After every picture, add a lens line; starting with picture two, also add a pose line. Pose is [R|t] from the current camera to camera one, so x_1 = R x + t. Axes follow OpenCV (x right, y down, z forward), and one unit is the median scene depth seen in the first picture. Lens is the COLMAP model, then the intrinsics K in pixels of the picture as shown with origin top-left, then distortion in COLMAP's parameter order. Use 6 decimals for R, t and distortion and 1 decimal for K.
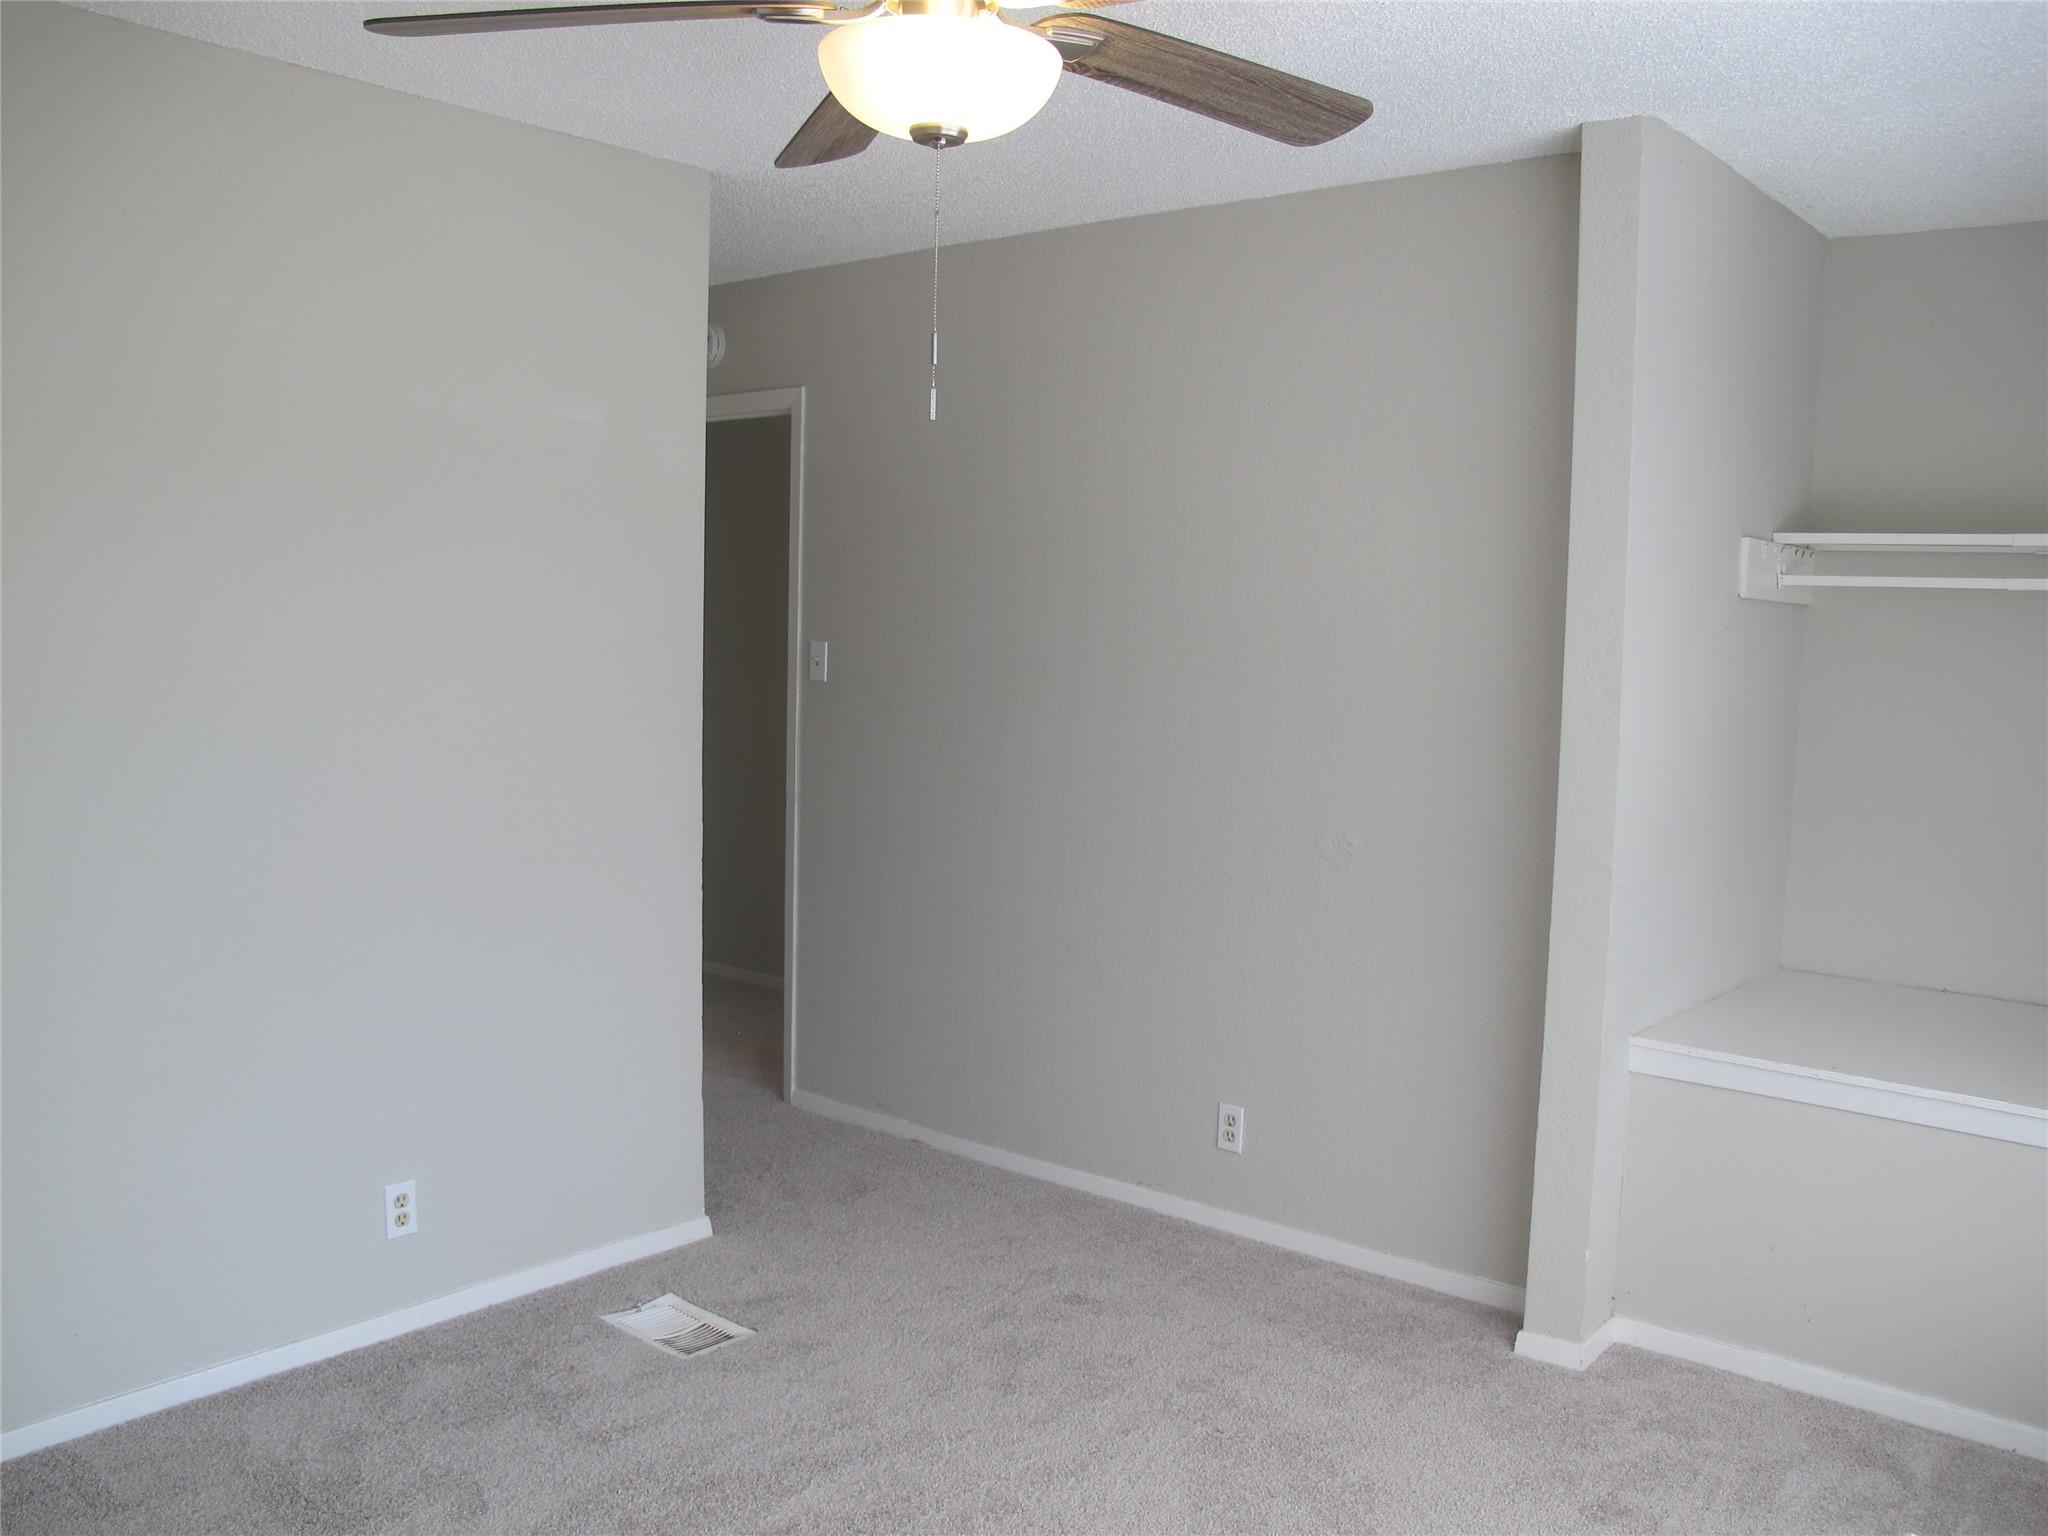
lens RADIAL K [[1731.7, 0, 1013.1], [0, 1731.7, 758.0], [0, 0, 1]] dist [-0.143695, 0.103223]
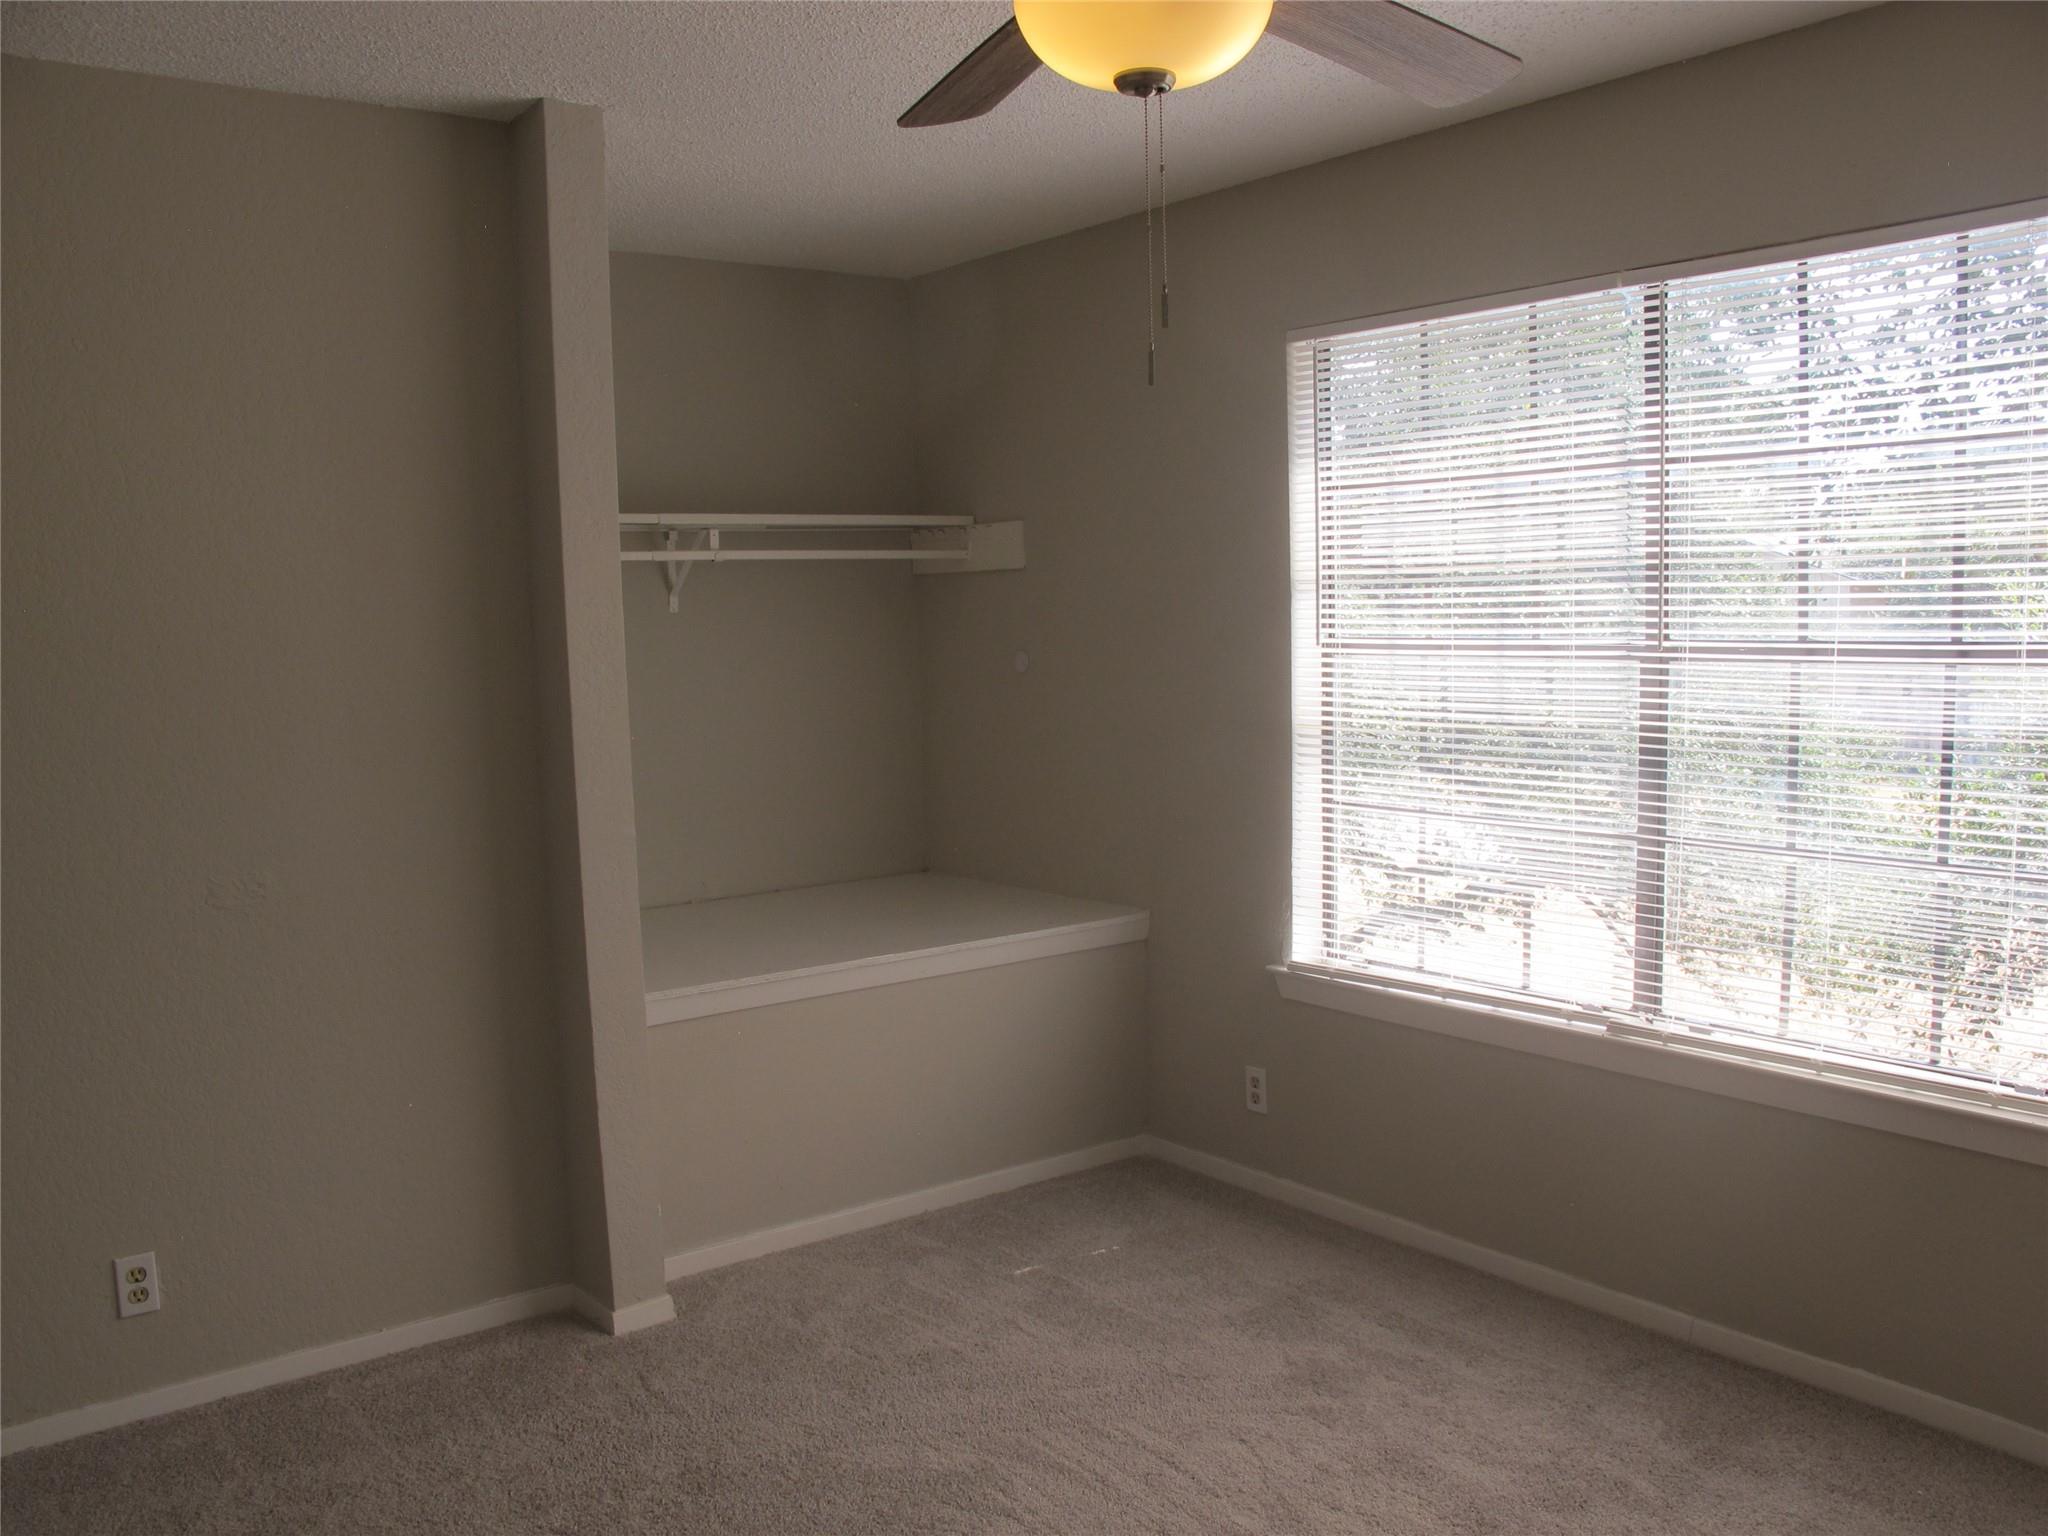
lens RADIAL K [[1731.7, 0, 1014.2], [0, 1731.7, 775.4], [0, 0, 1]] dist [-0.143695, 0.103223]
pose [[0.213280, -0.124408, 0.969038, -0.593049], [0.114196, 0.988235, 0.101738, -0.050796], [-0.970294, 0.088961, 0.224977, 0.524663]]
